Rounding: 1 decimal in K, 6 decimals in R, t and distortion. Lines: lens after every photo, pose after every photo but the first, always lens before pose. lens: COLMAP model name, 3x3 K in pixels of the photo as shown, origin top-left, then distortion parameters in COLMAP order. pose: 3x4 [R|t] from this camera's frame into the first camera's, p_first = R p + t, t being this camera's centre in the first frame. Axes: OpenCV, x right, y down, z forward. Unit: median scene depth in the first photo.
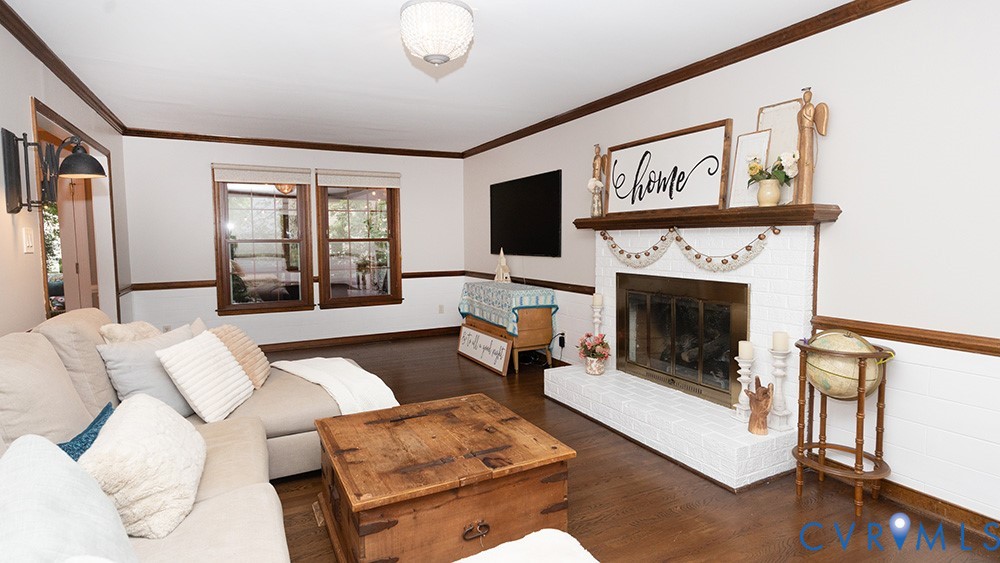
lens RADIAL K [[508.6, 0, 500.3], [0, 508.6, 279.5], [0, 0, 1]] dist [-0.004000, -0.000072]
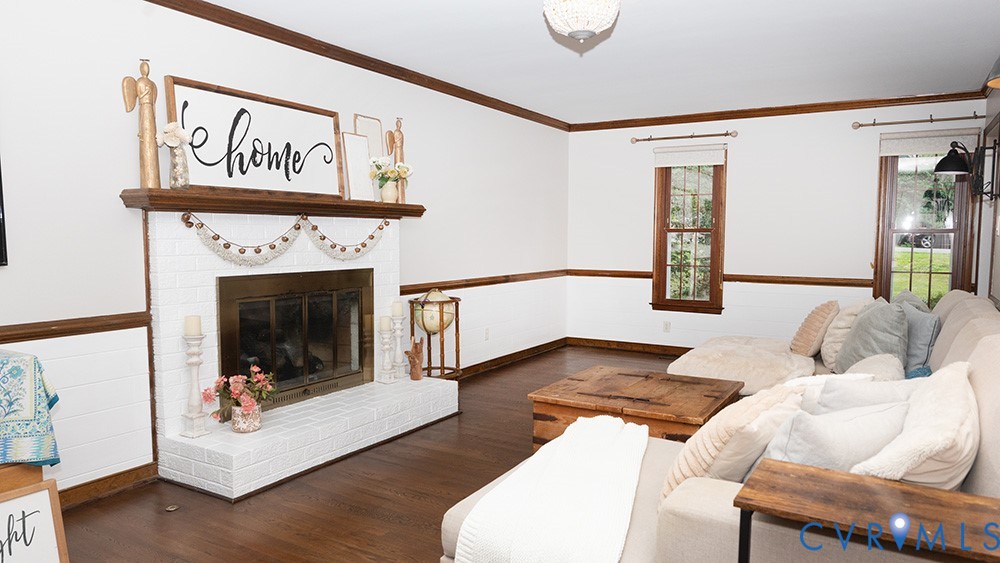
lens RADIAL K [[711.5, 0, 499.1], [0, 711.5, 282.5], [0, 0, 1]] dist [0.041954, -0.000272]
pose [[-0.530433, -0.059512, 0.845636, -0.858501], [0.062319, 0.992096, 0.108910, -0.097222], [-0.845433, 0.110469, -0.522532, 1.336559]]
